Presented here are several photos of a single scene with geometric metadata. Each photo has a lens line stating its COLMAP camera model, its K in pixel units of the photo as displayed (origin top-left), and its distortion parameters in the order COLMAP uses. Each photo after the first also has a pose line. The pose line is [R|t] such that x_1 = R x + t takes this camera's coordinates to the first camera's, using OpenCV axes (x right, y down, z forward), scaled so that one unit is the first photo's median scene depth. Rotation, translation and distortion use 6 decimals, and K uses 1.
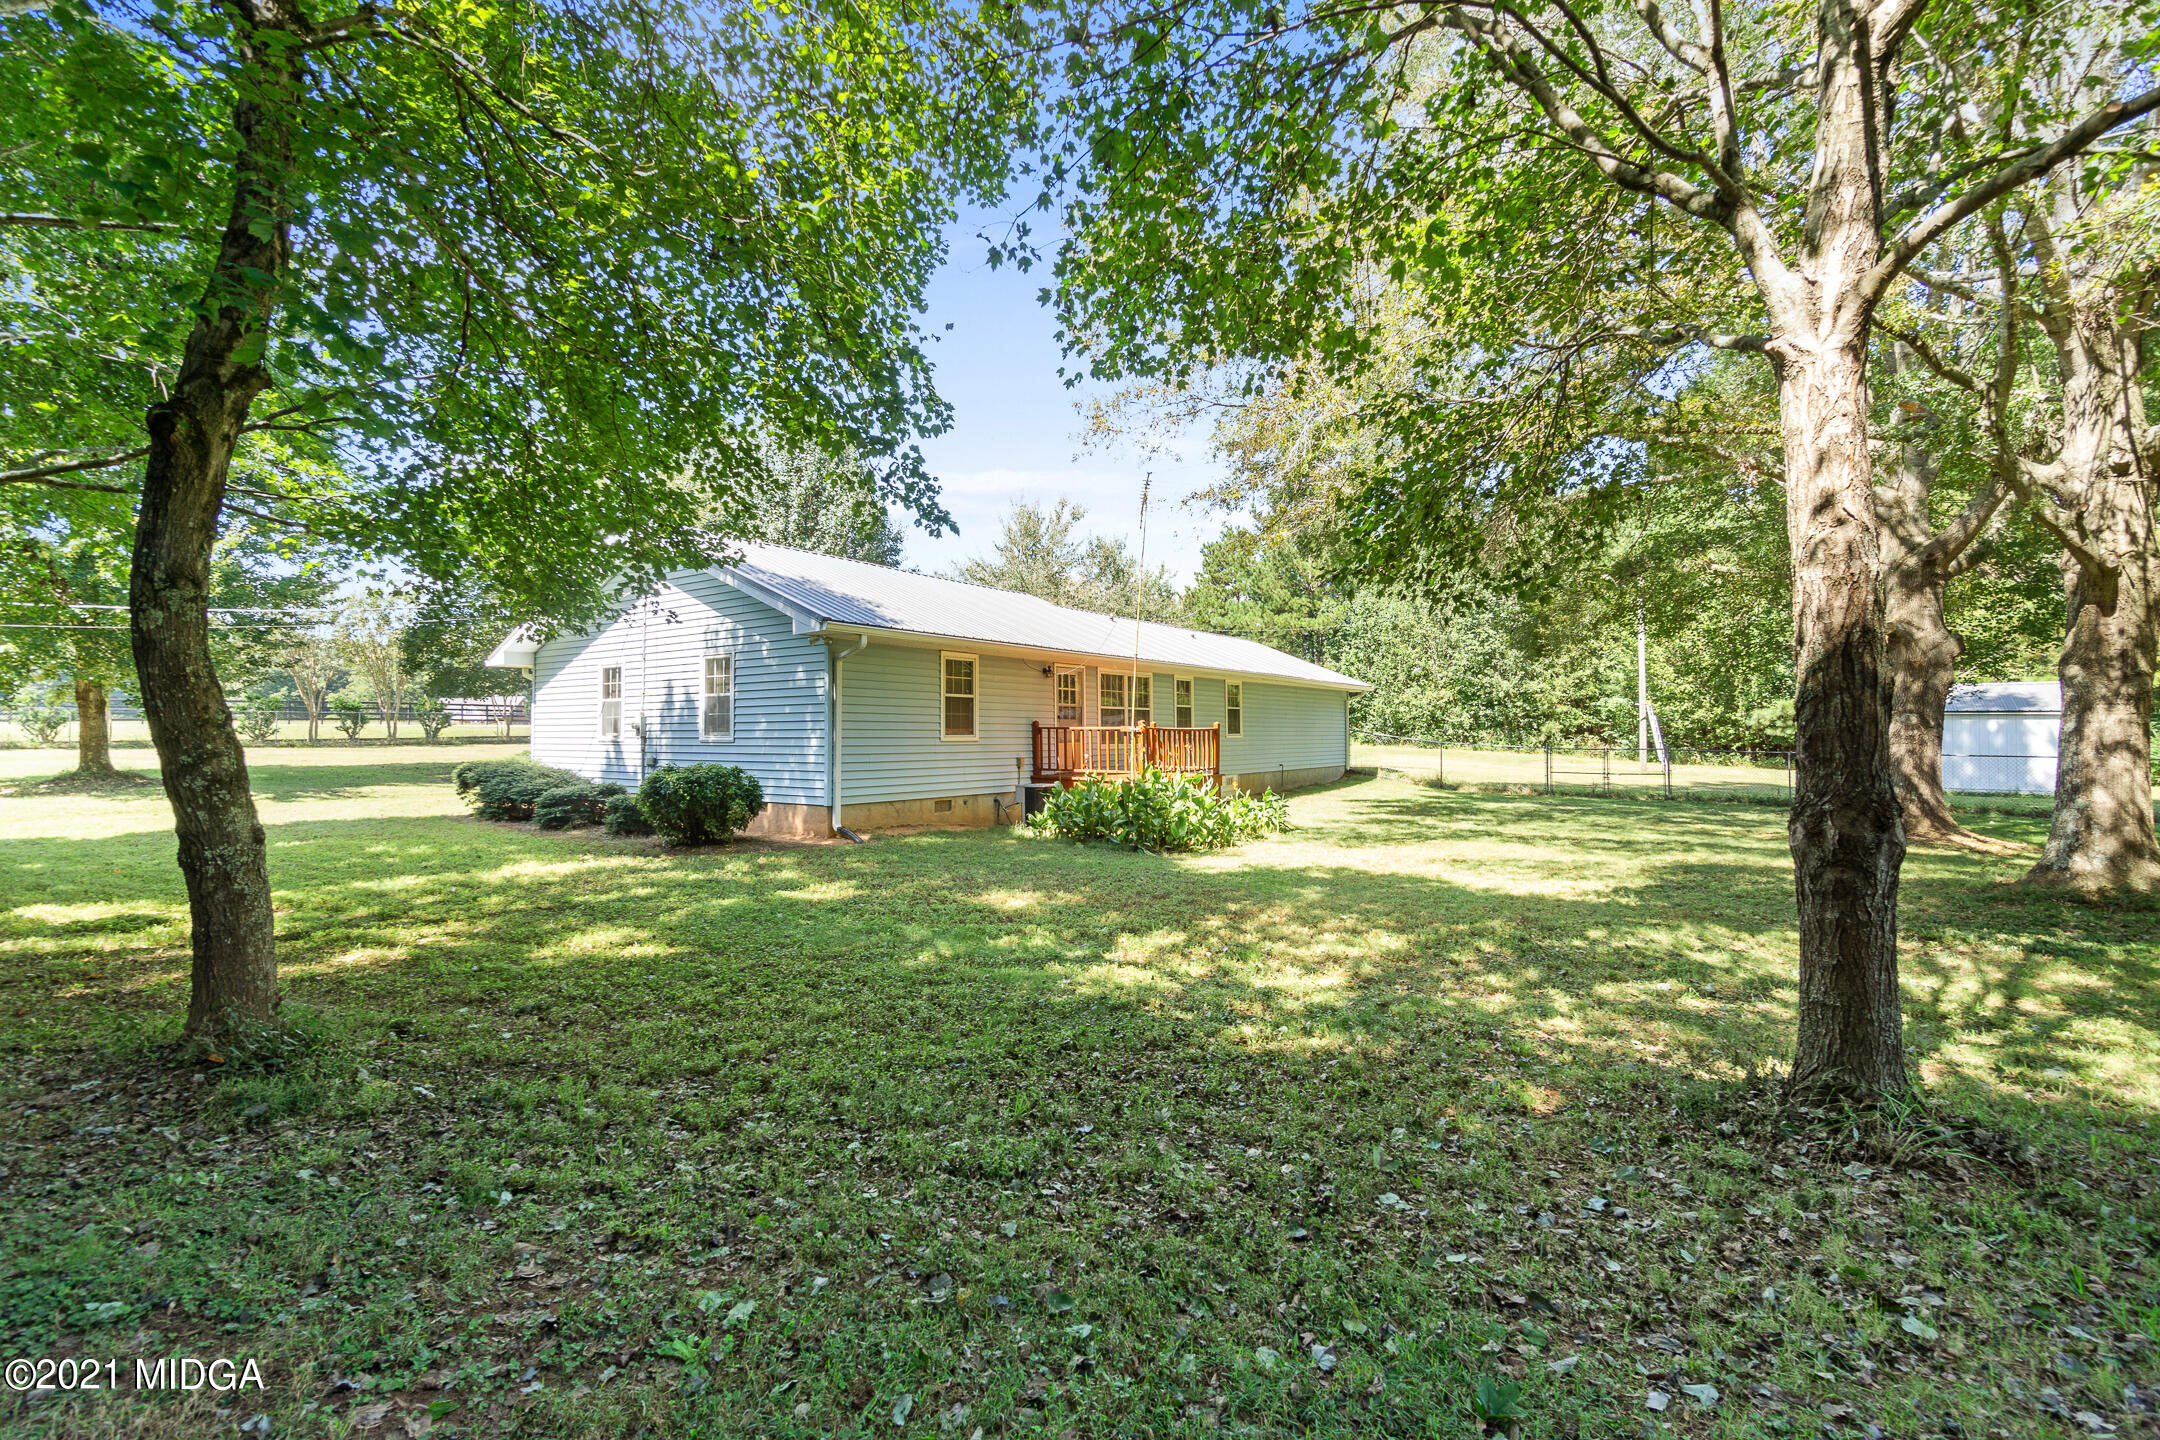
lens RADIAL K [[940.7, 0, 1071.0], [0, 940.7, 730.8], [0, 0, 1]] dist [0.016225, 0.000718]
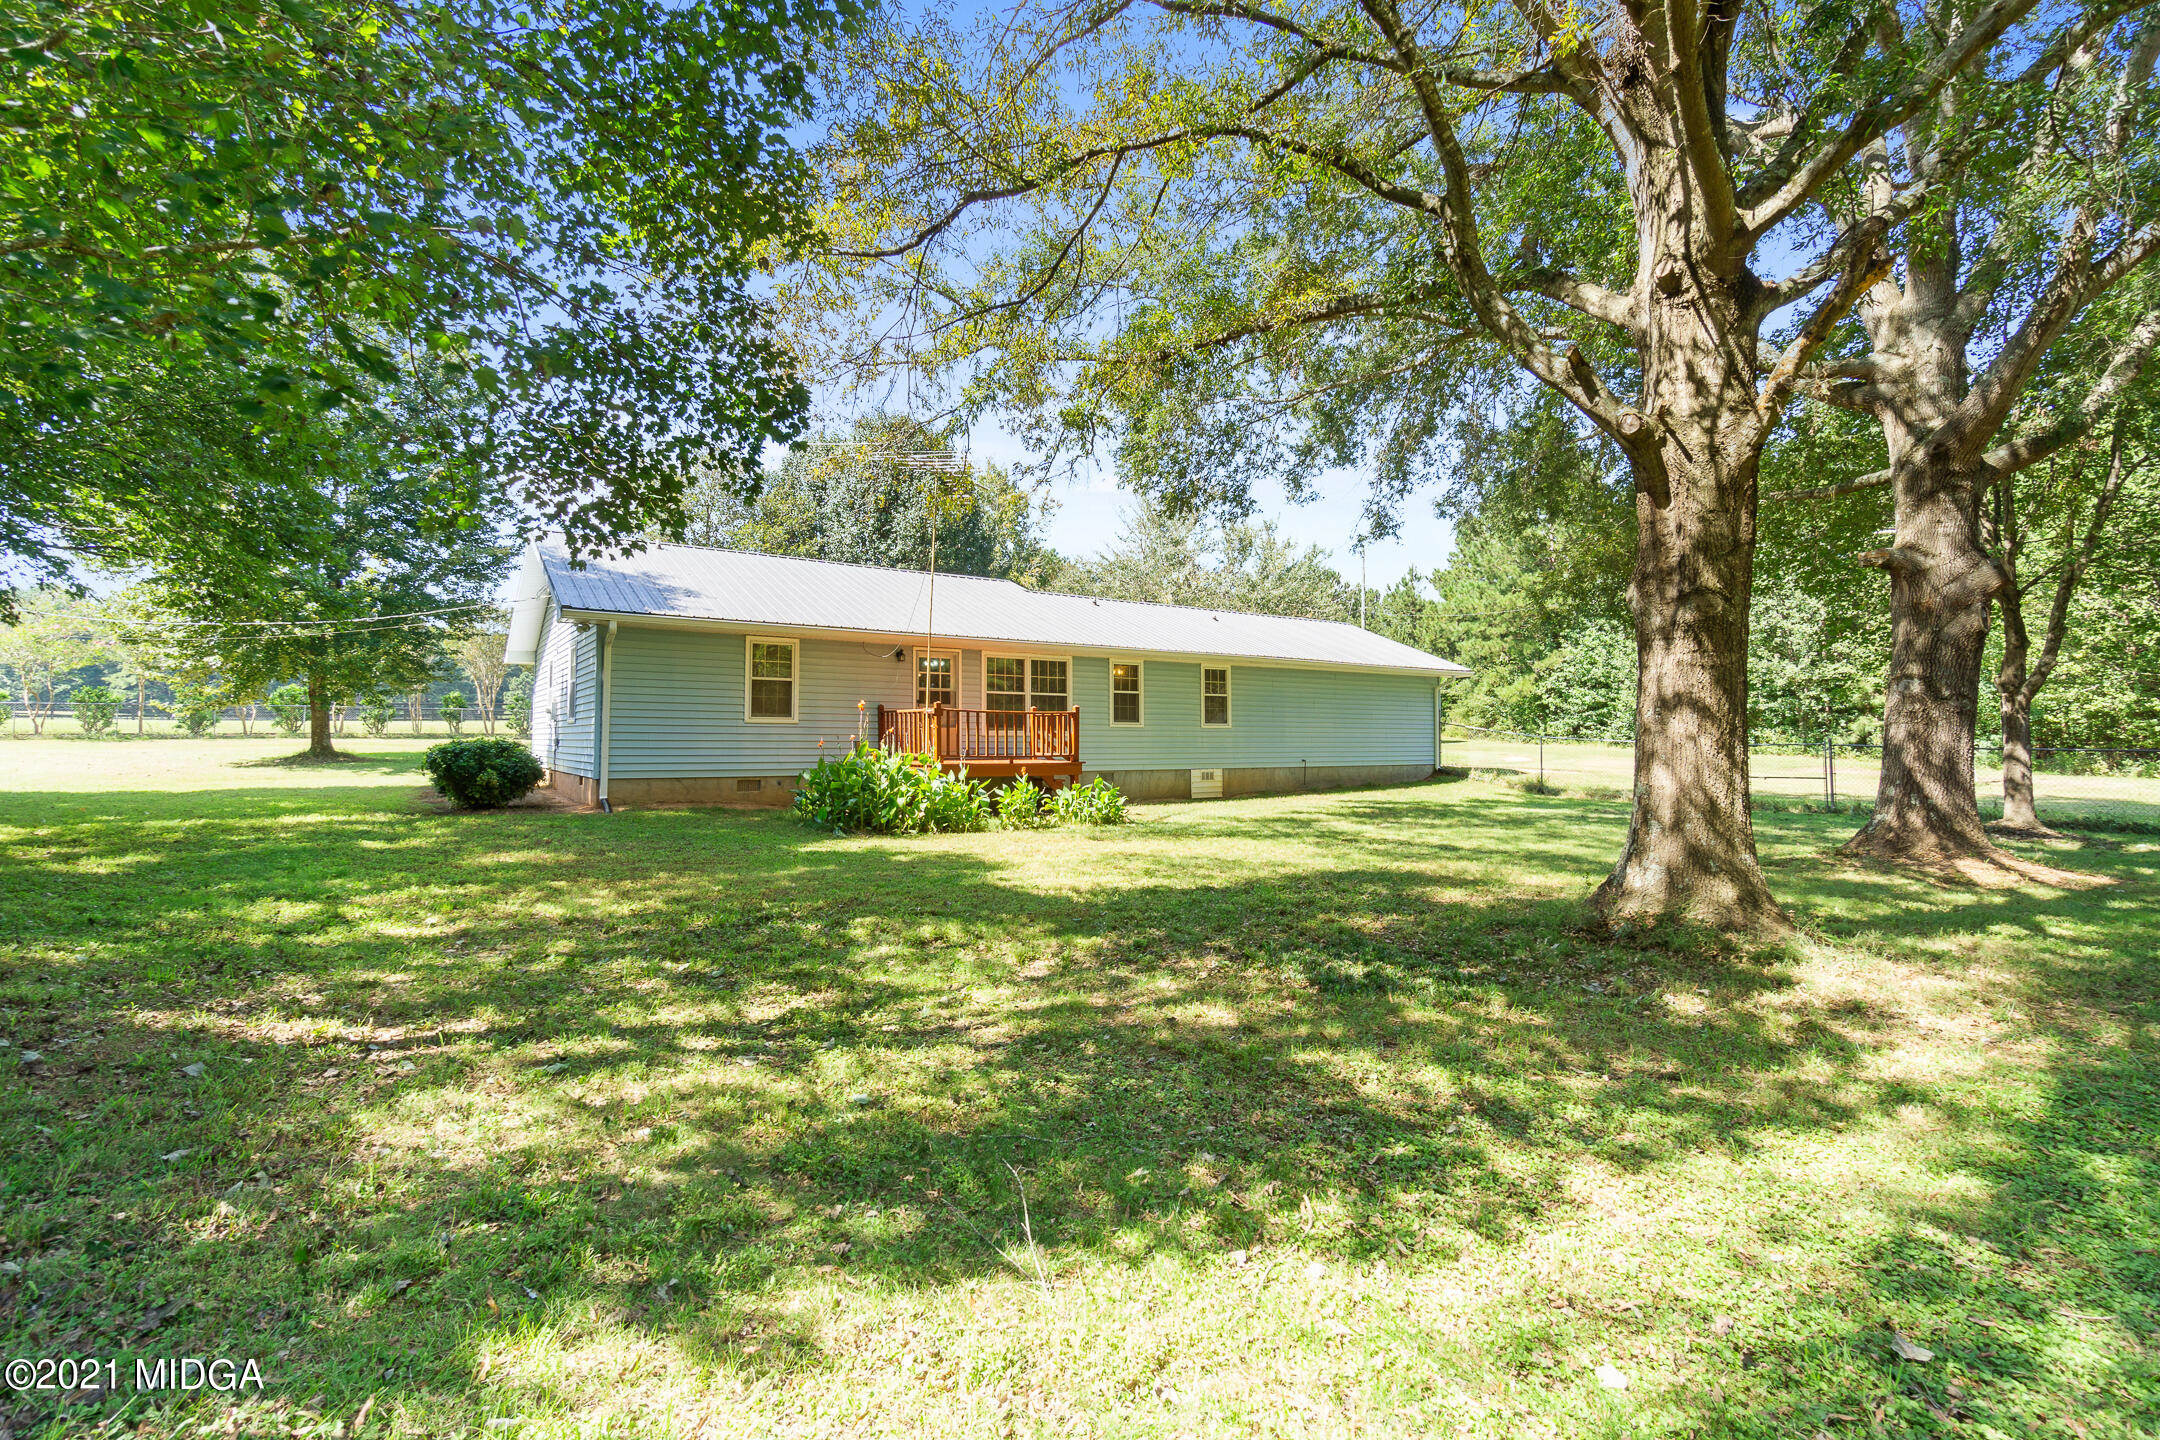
lens RADIAL K [[940.7, 0, 1075.7], [0, 940.7, 721.7], [0, 0, 1]] dist [0.016225, 0.000718]
pose [[0.930287, -0.004157, -0.366809, 0.589661], [-0.002166, 0.999856, -0.016824, 0.026163], [0.366826, 0.016446, 0.930144, 0.149346]]
